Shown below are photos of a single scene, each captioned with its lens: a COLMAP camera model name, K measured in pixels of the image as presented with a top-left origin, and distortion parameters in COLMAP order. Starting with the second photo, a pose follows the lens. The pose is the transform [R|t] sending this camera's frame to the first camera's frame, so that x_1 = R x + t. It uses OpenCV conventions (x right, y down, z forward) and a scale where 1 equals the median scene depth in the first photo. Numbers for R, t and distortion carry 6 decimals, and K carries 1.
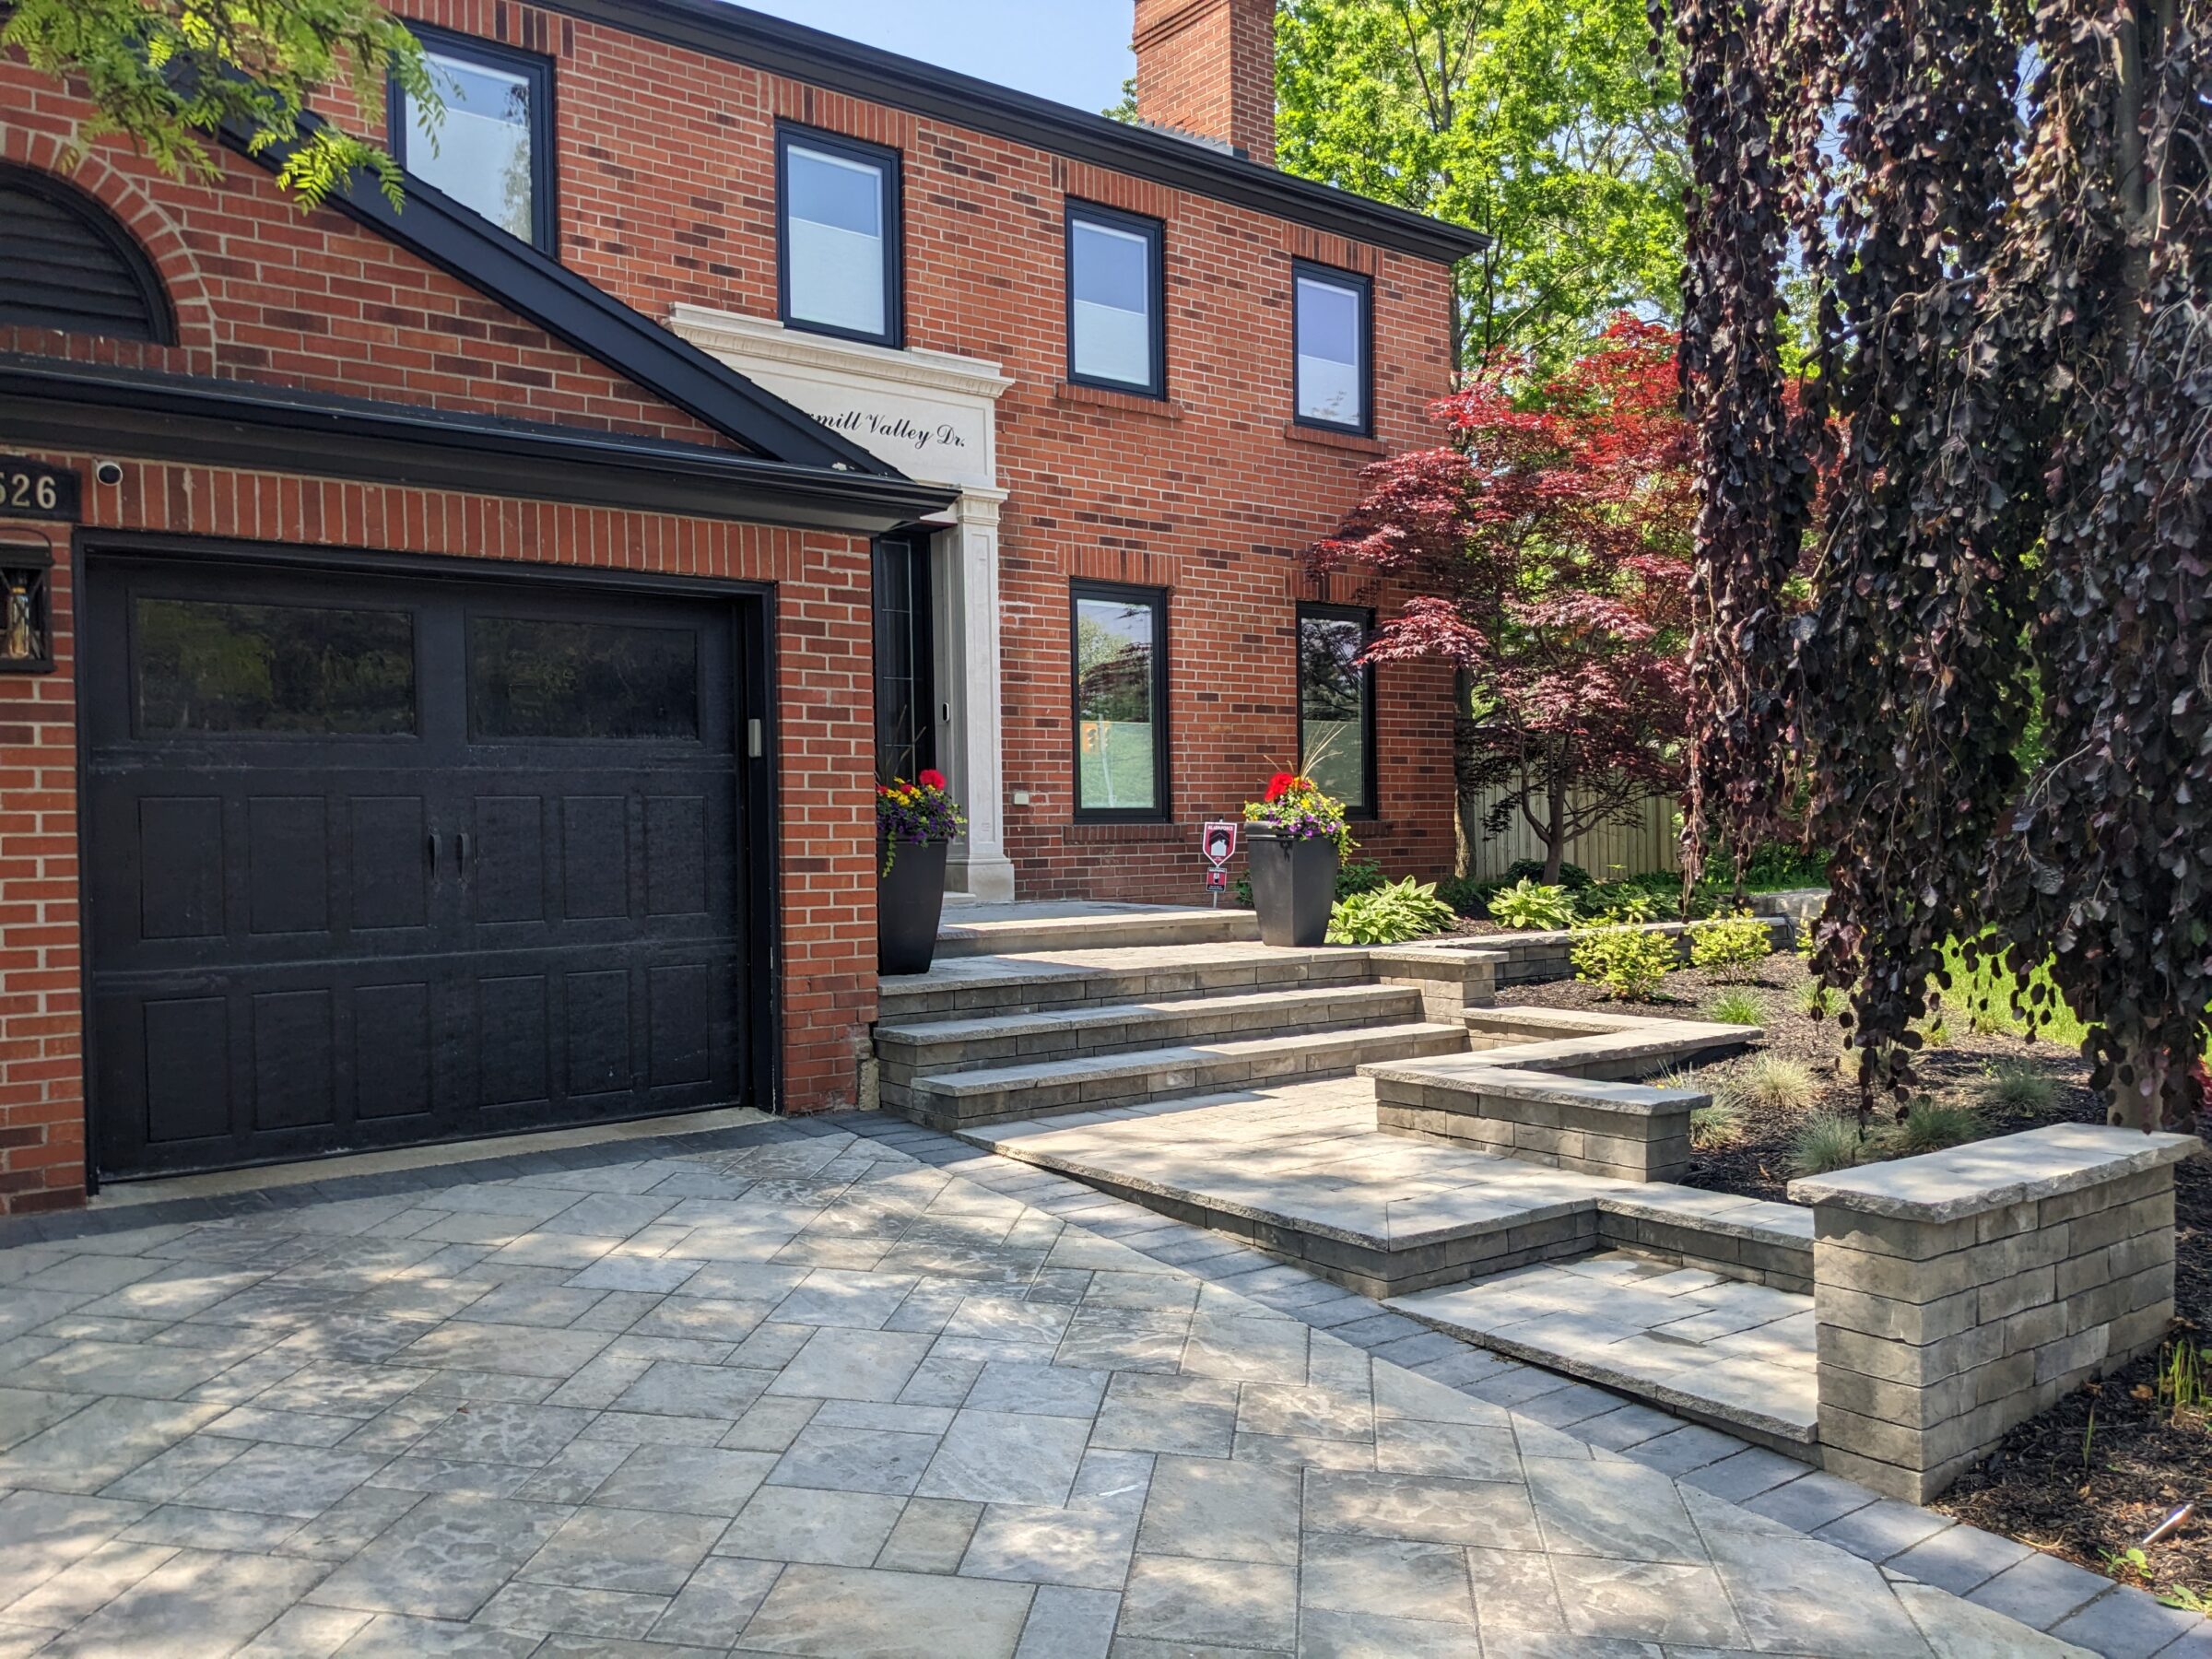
lens RADIAL K [[1740.5, 0, 1099.6], [0, 1740.5, 825.9], [0, 0, 1]] dist [0.072896, -0.107237]
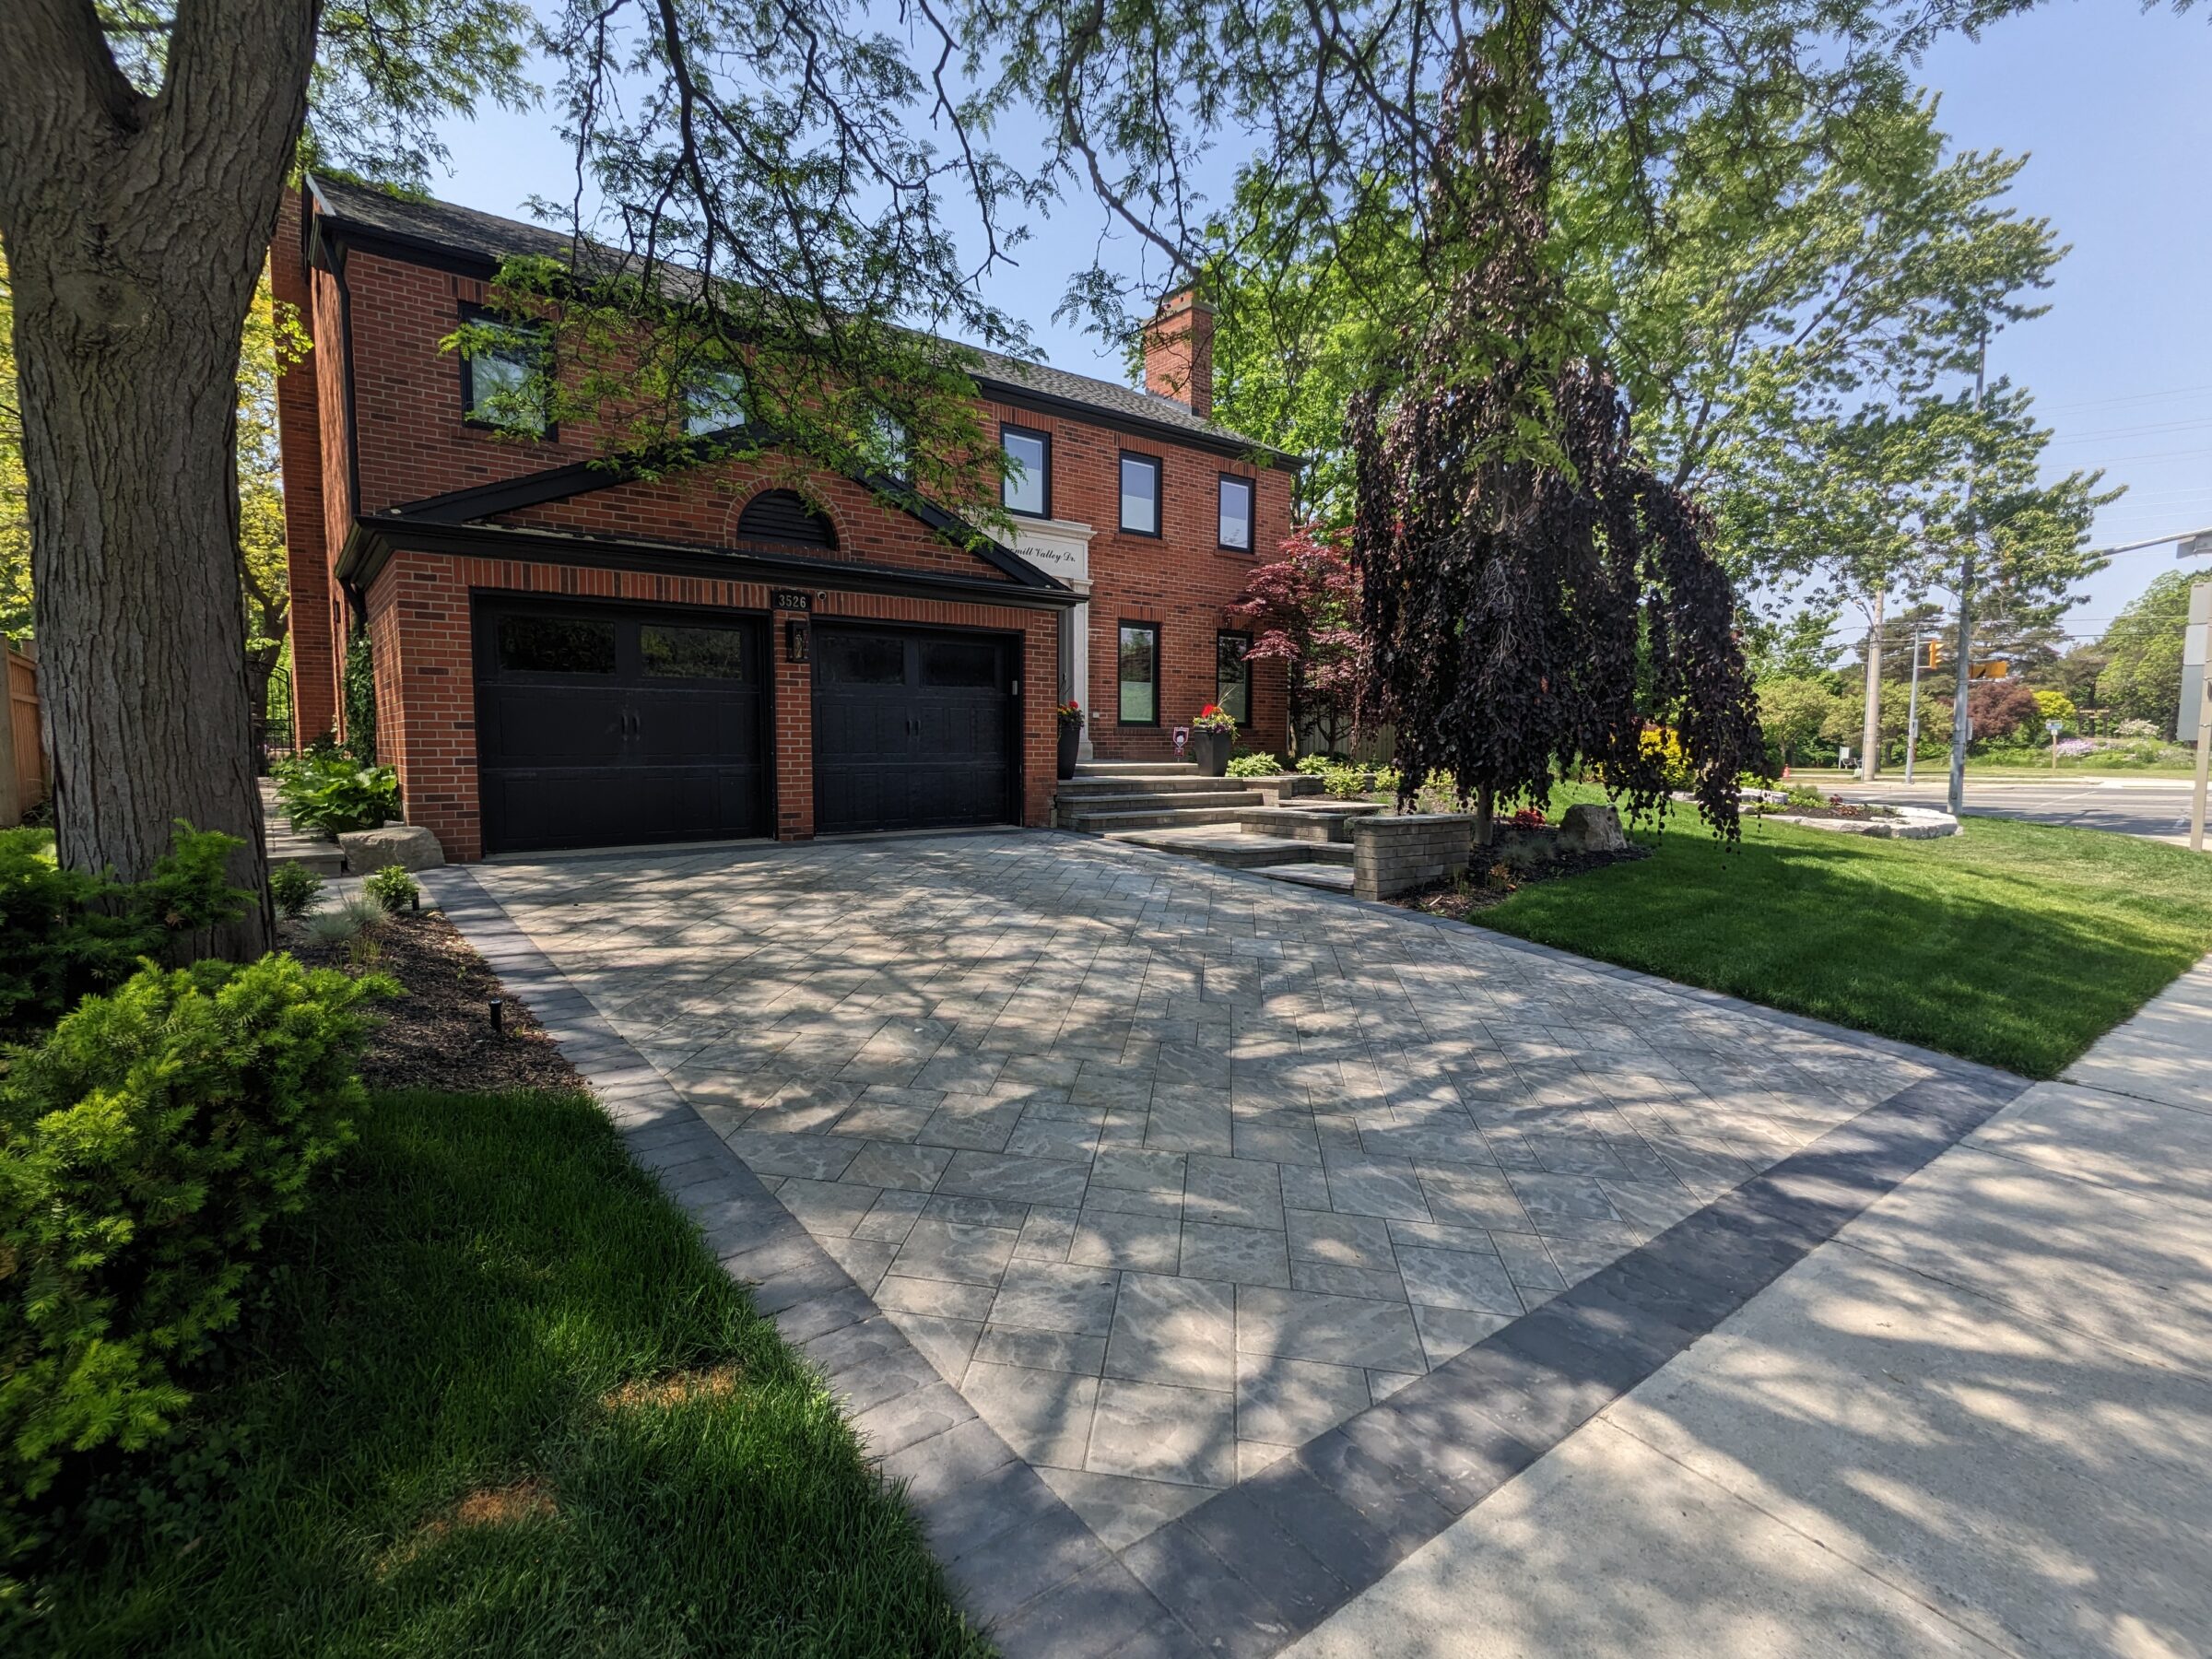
lens RADIAL K [[1077.9, 0, 1106.0], [0, 1077.9, 829.5], [0, 0, 1]] dist [0.002421, 0.000144]
pose [[0.999777, 0.015762, 0.014026, -0.055091], [-0.016833, 0.996665, 0.079845, 0.023322], [-0.012721, -0.080063, 0.996709, -0.486970]]
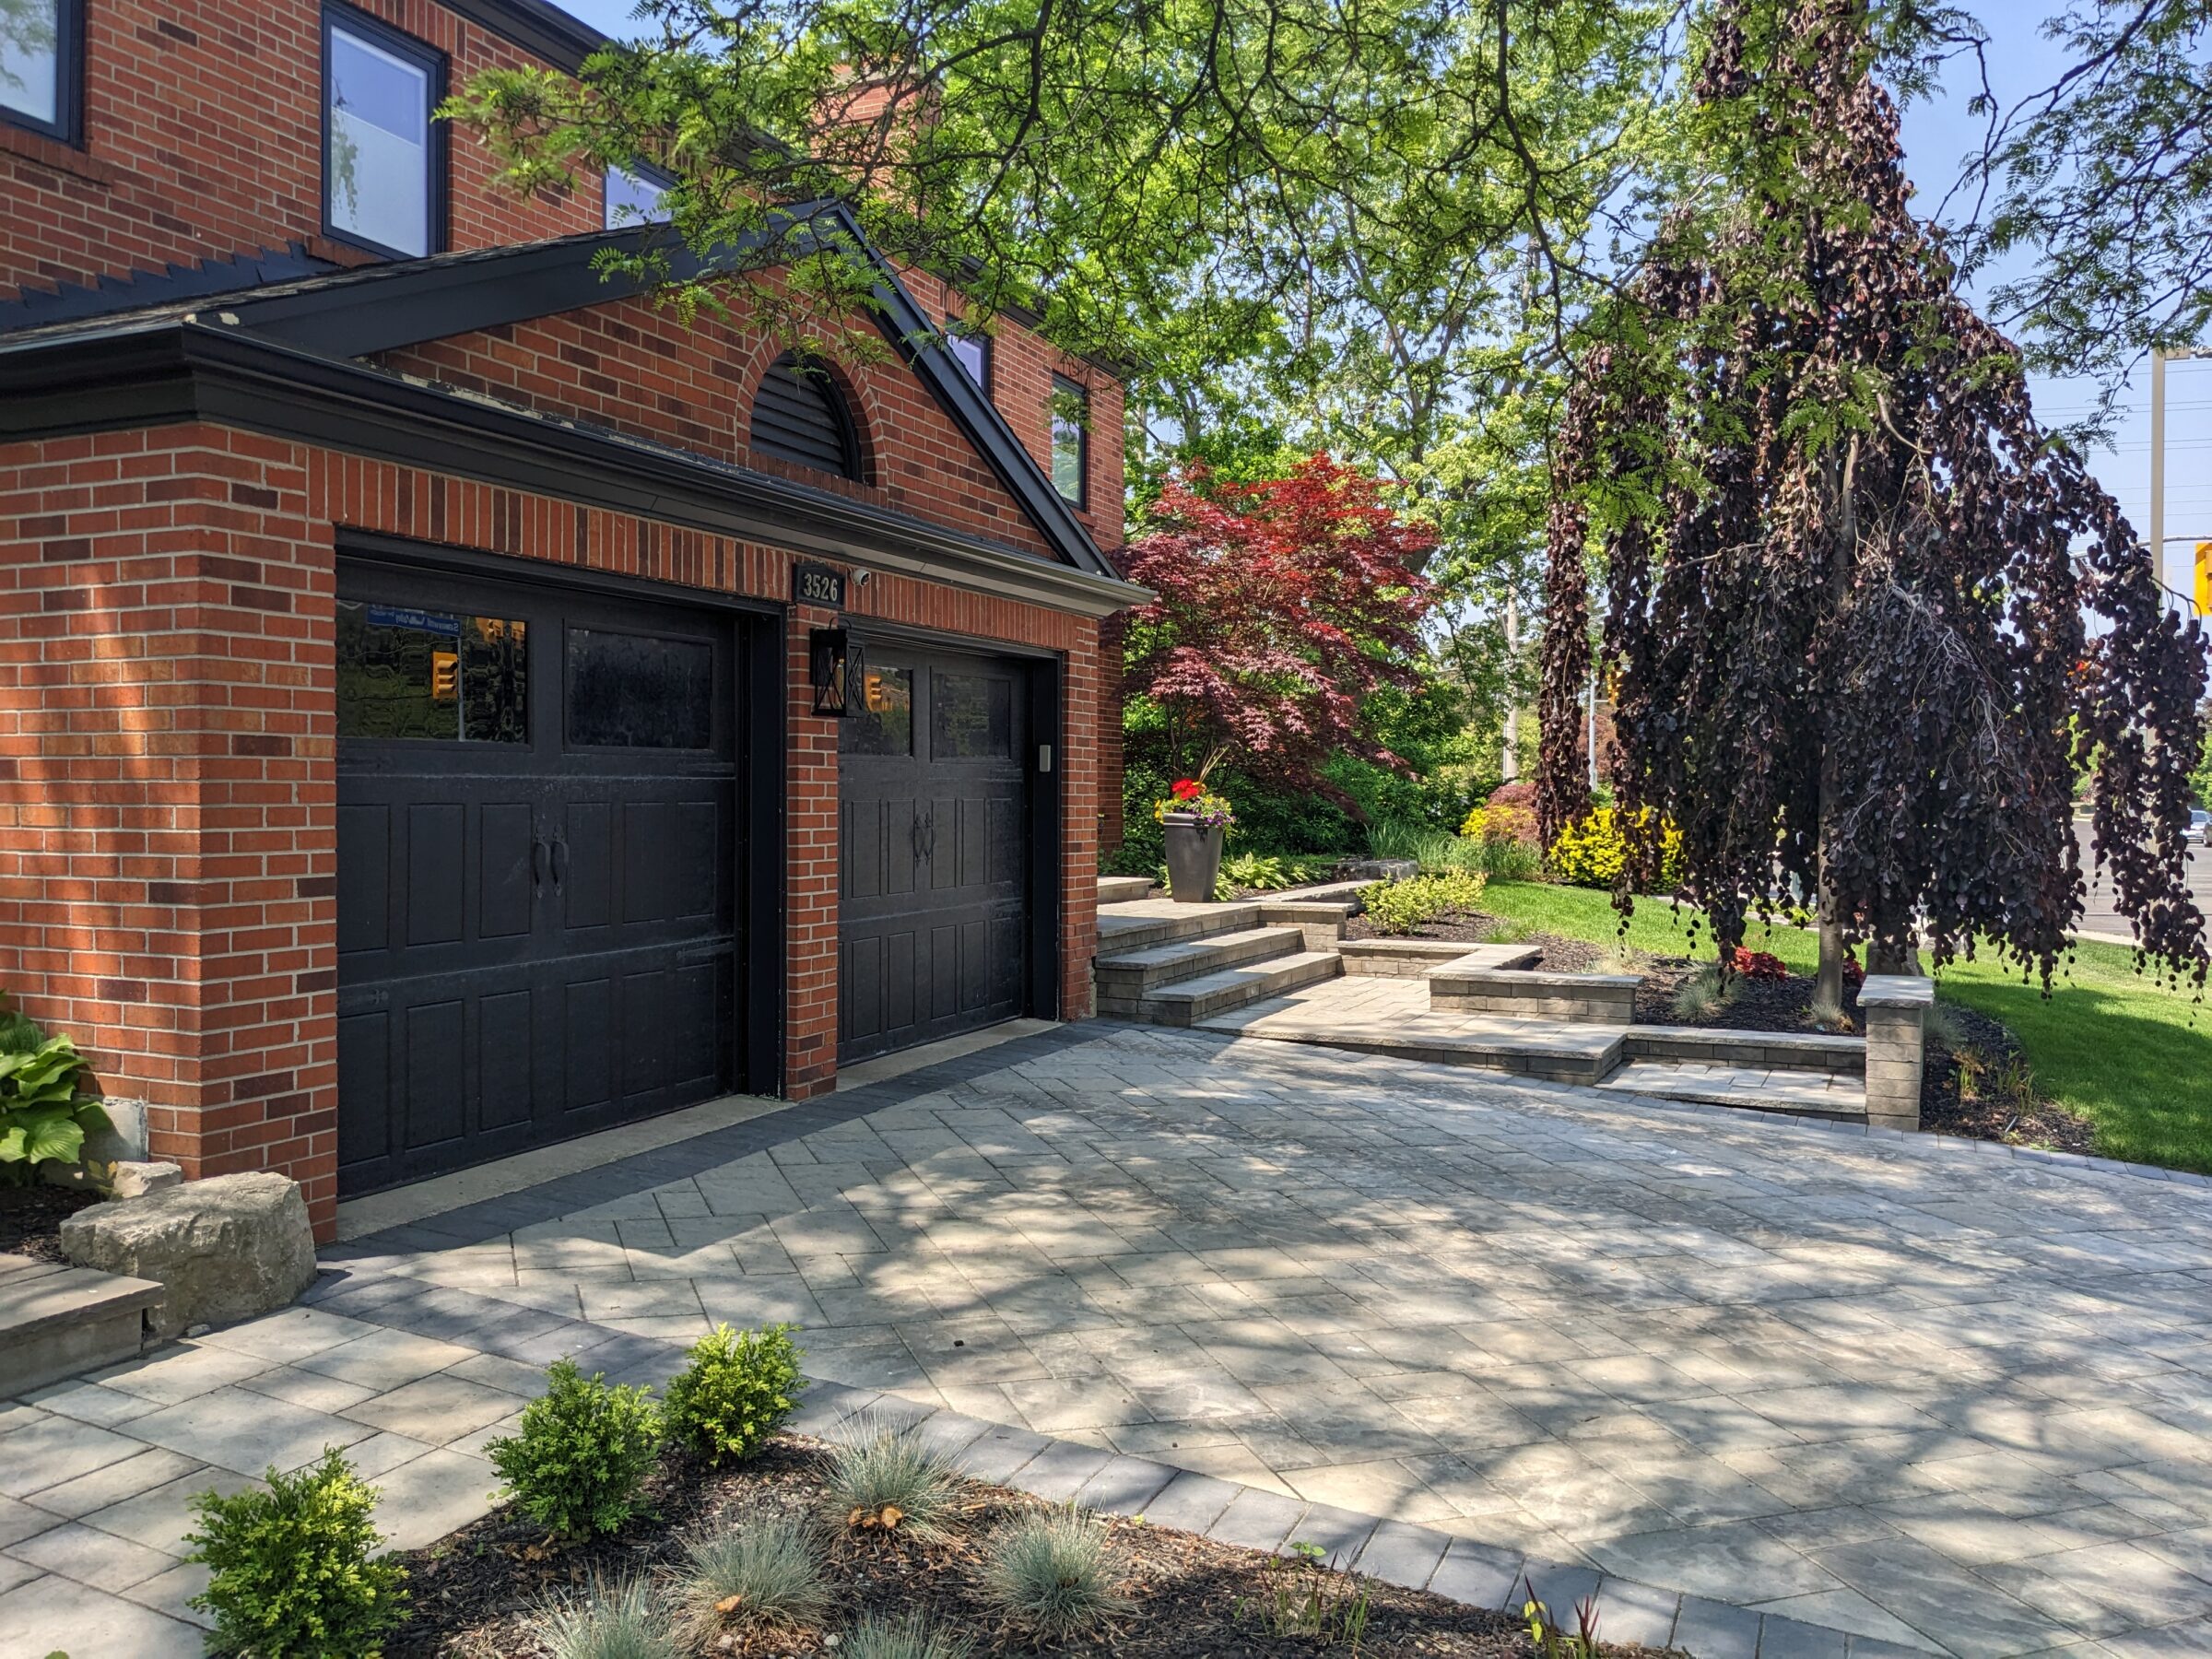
lens RADIAL K [[1740.5, 0, 1099.6], [0, 1740.5, 825.9], [0, 0, 1]] dist [0.072896, -0.107237]
pose [[0.883013, 0.006731, 0.469300, -0.592628], [-0.014769, 0.999800, 0.013449, -0.010824], [-0.469116, -0.018807, 0.882936, -0.199696]]
